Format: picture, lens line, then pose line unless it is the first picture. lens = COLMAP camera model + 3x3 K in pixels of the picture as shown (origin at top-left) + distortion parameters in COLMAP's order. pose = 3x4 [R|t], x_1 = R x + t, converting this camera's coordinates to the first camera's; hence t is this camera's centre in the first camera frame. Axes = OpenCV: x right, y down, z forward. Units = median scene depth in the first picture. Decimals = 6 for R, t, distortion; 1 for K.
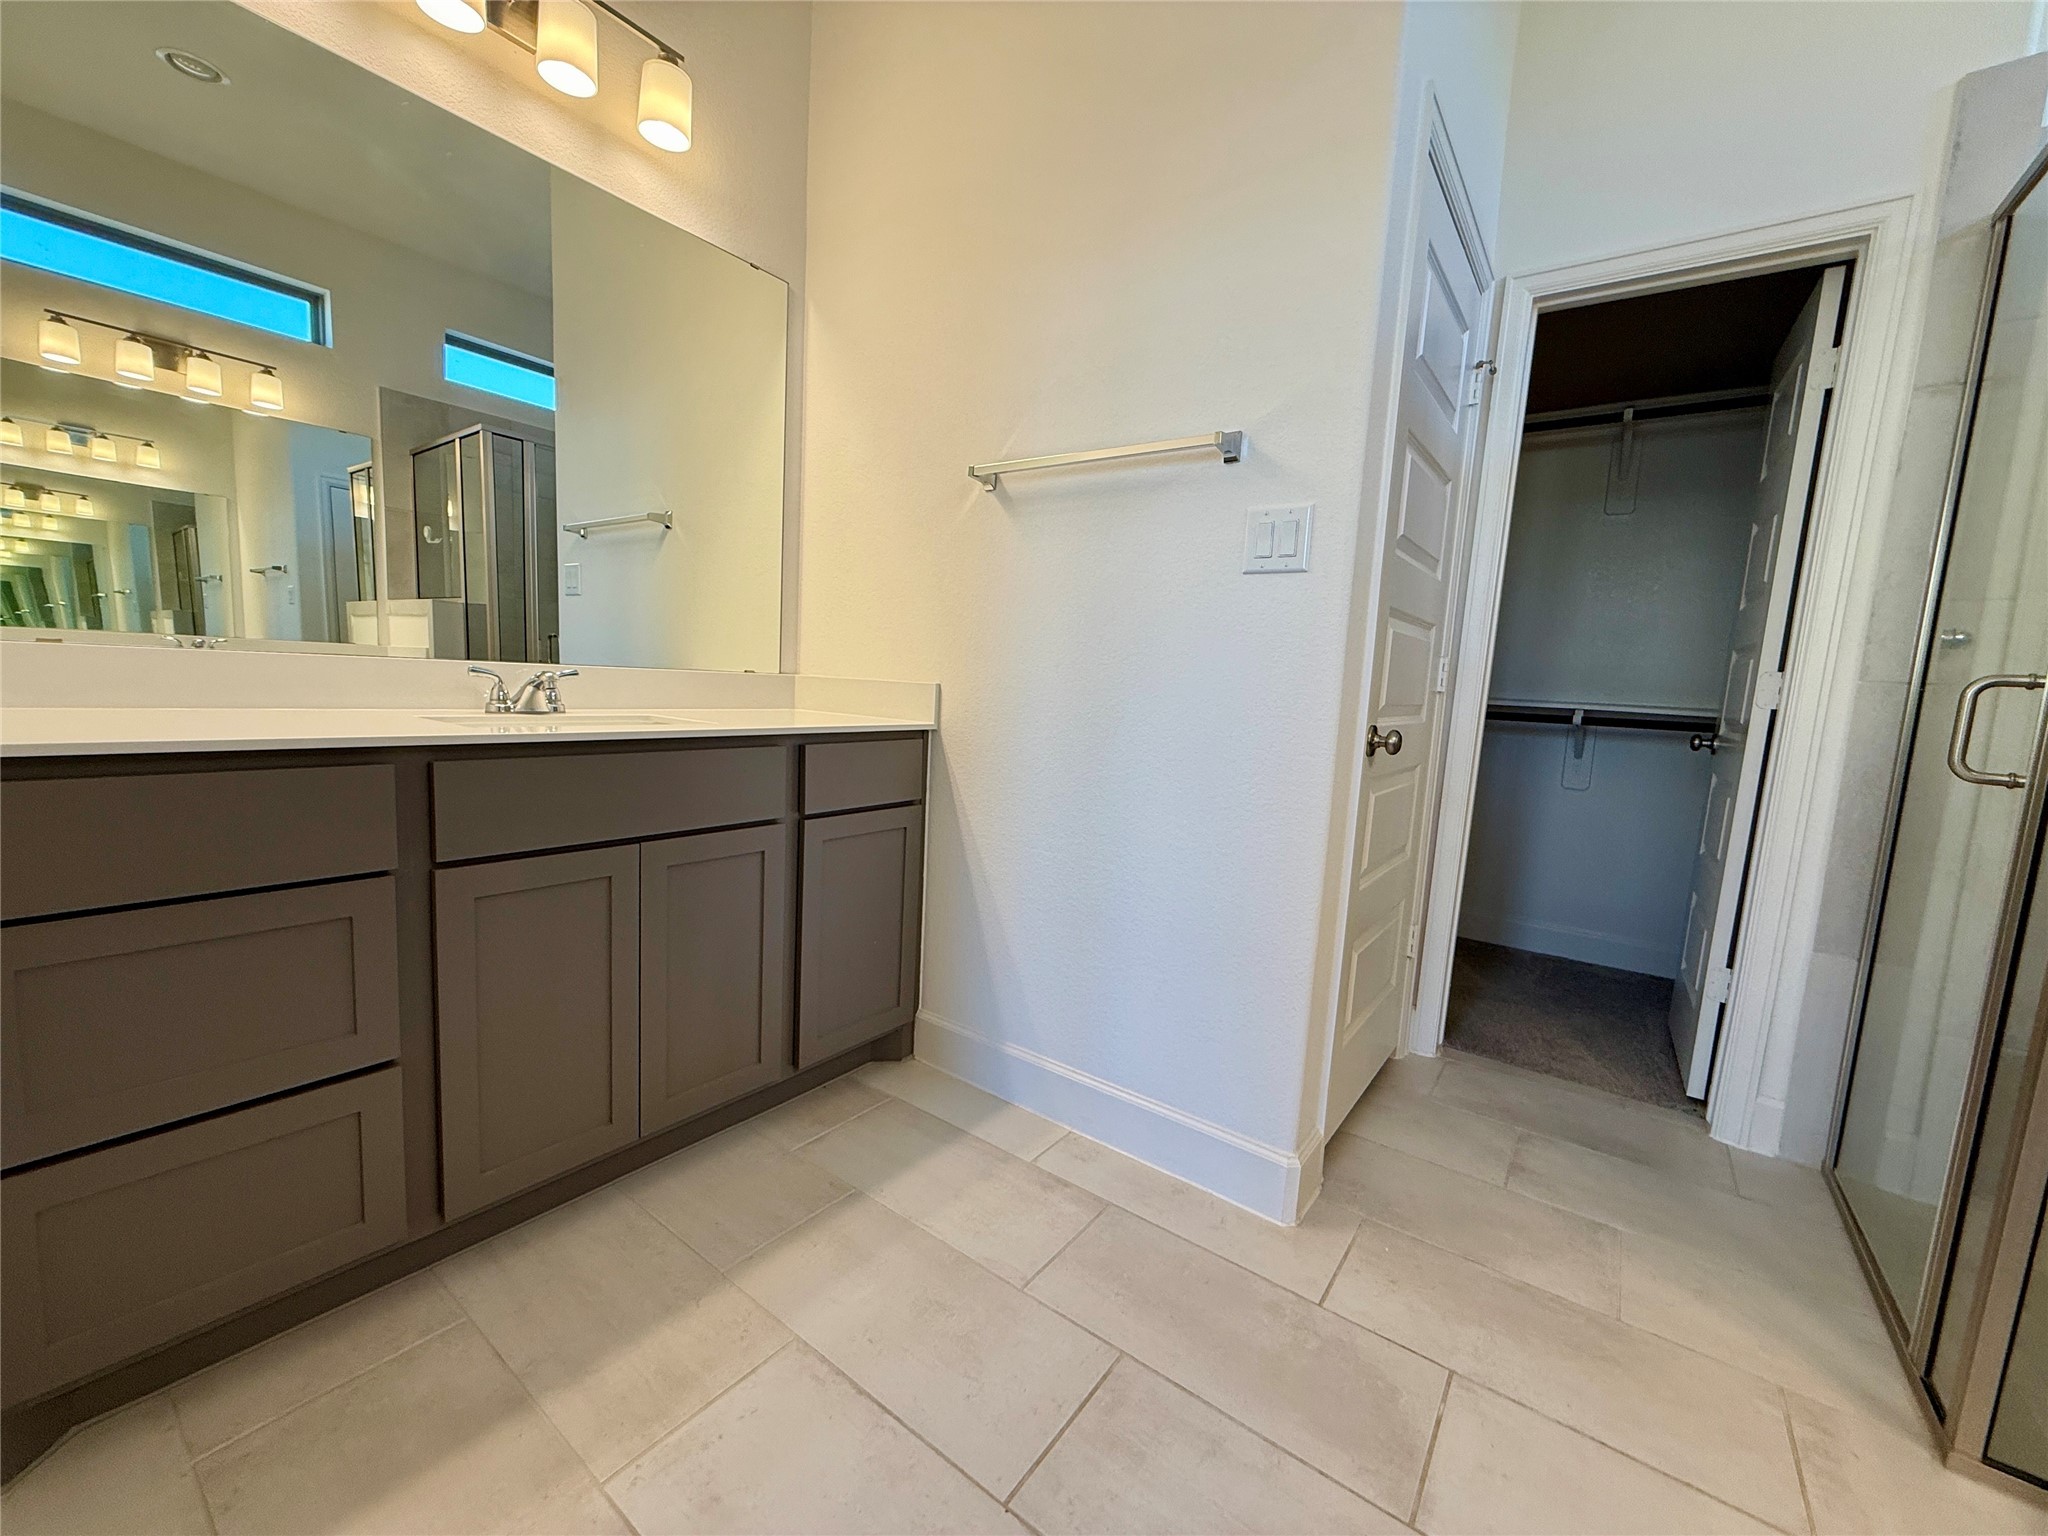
lens RADIAL K [[815.4, 0, 1016.1], [0, 815.4, 768.5], [0, 0, 1]] dist [-0.000372, 0.000397]
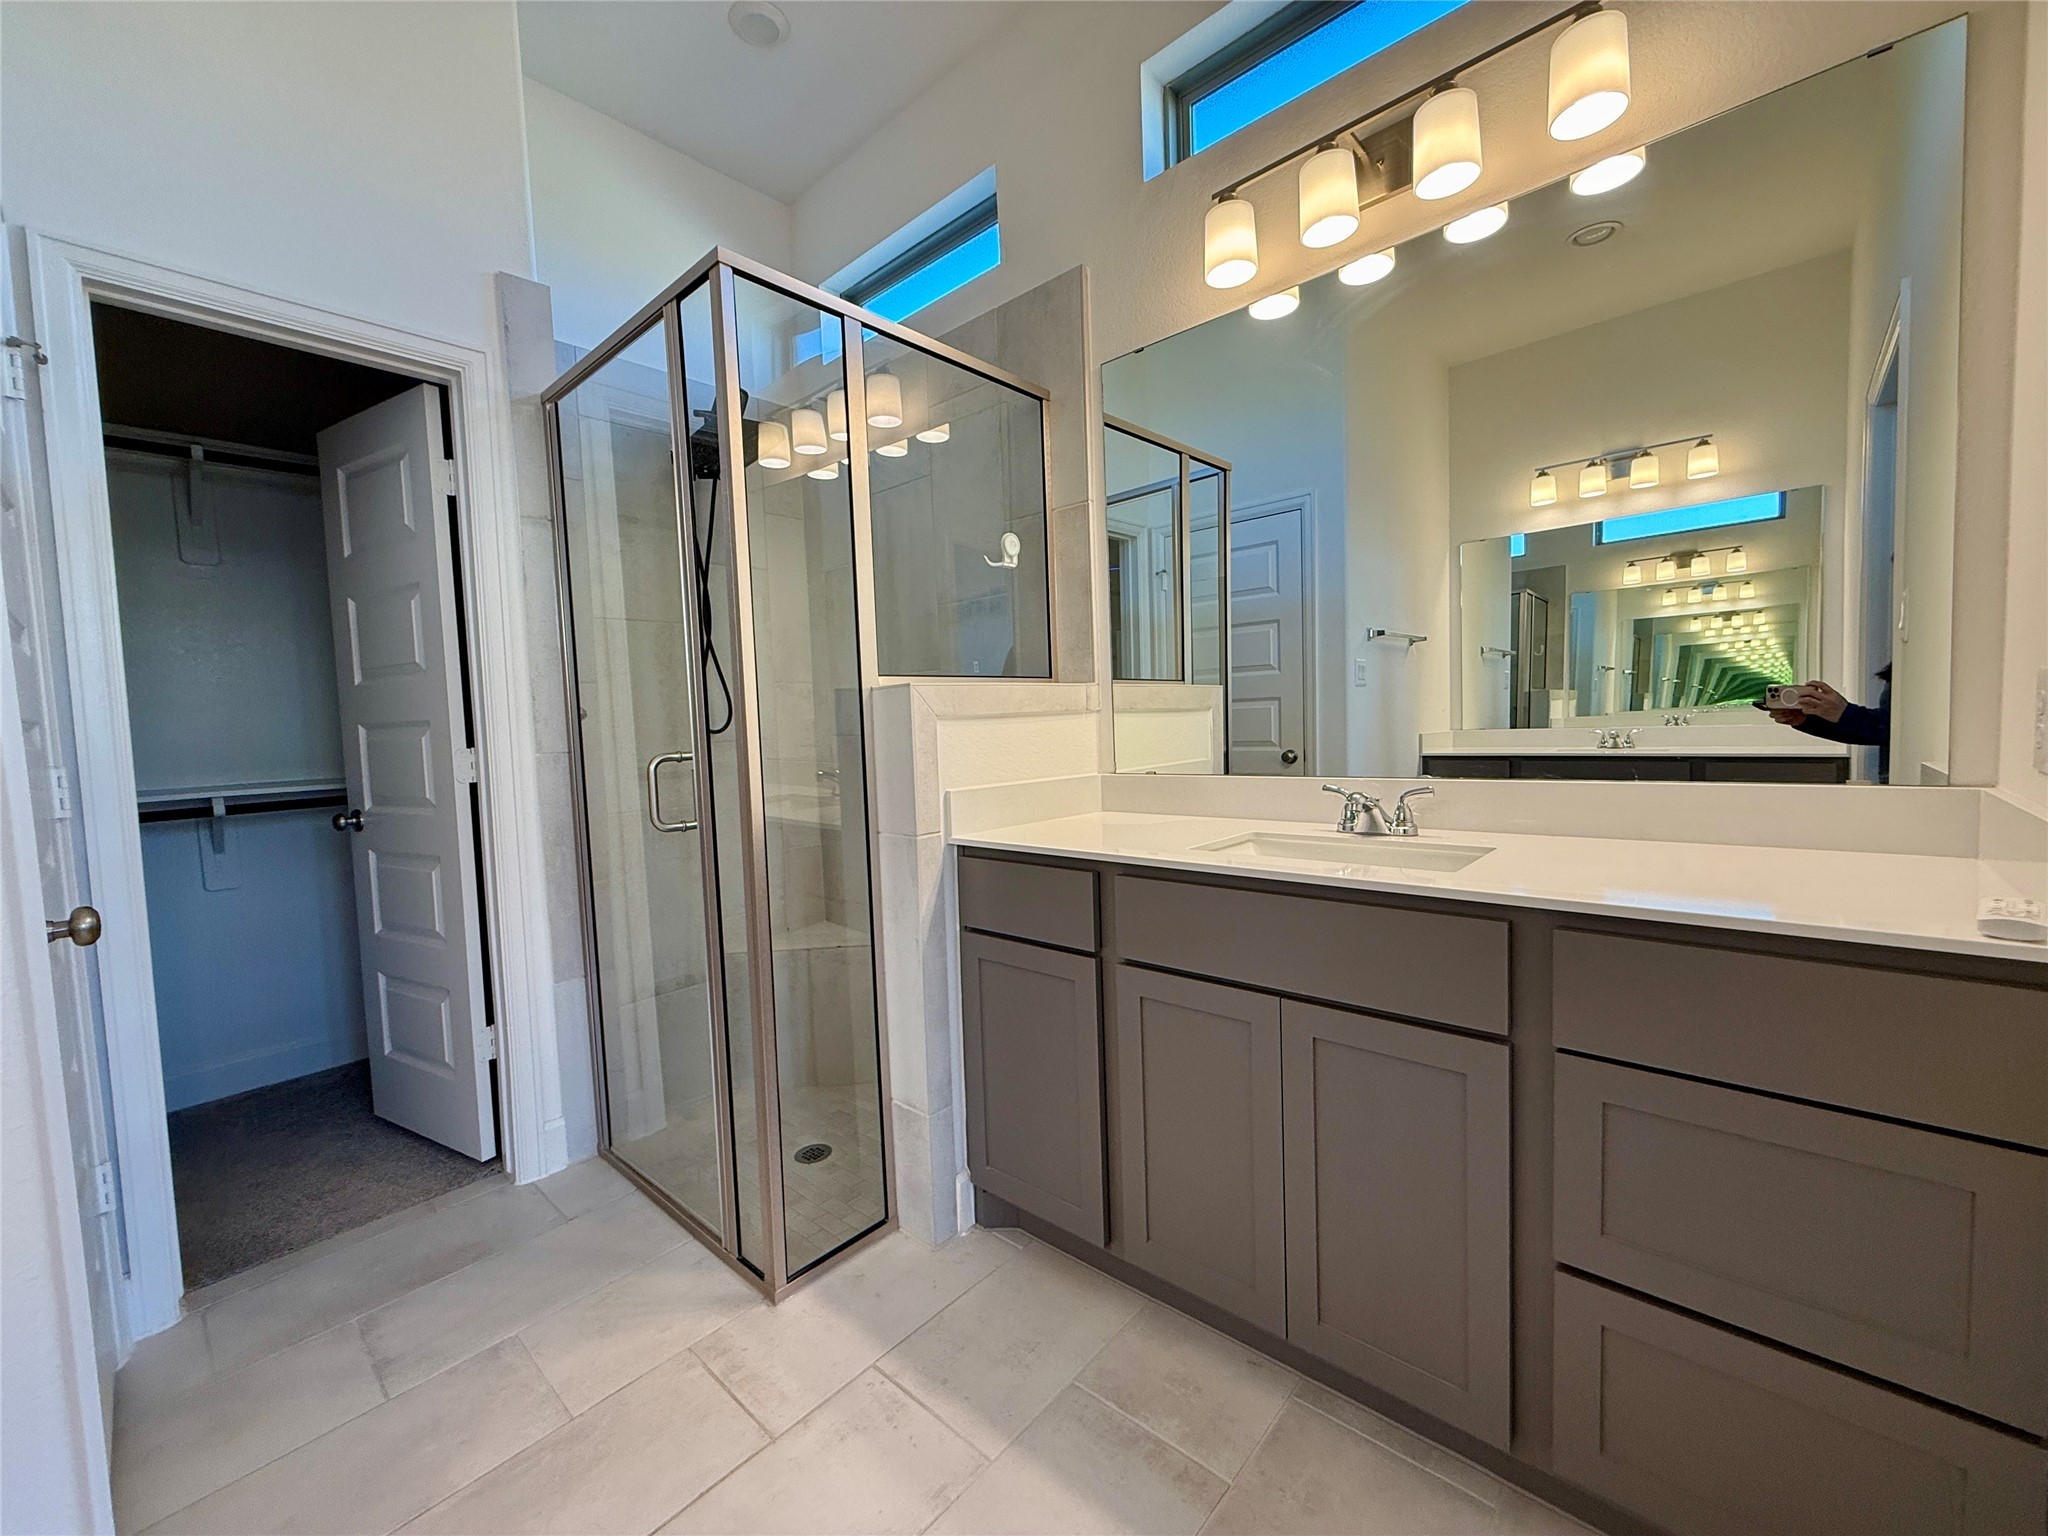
lens RADIAL K [[815.4, 0, 1016.1], [0, 815.4, 768.5], [0, 0, 1]] dist [-0.000372, 0.000397]
pose [[0.093911, -0.118934, 0.988451, -0.078144], [0.160061, 0.981727, 0.102917, -0.093243], [-0.982630, 0.148548, 0.111232, 0.175984]]
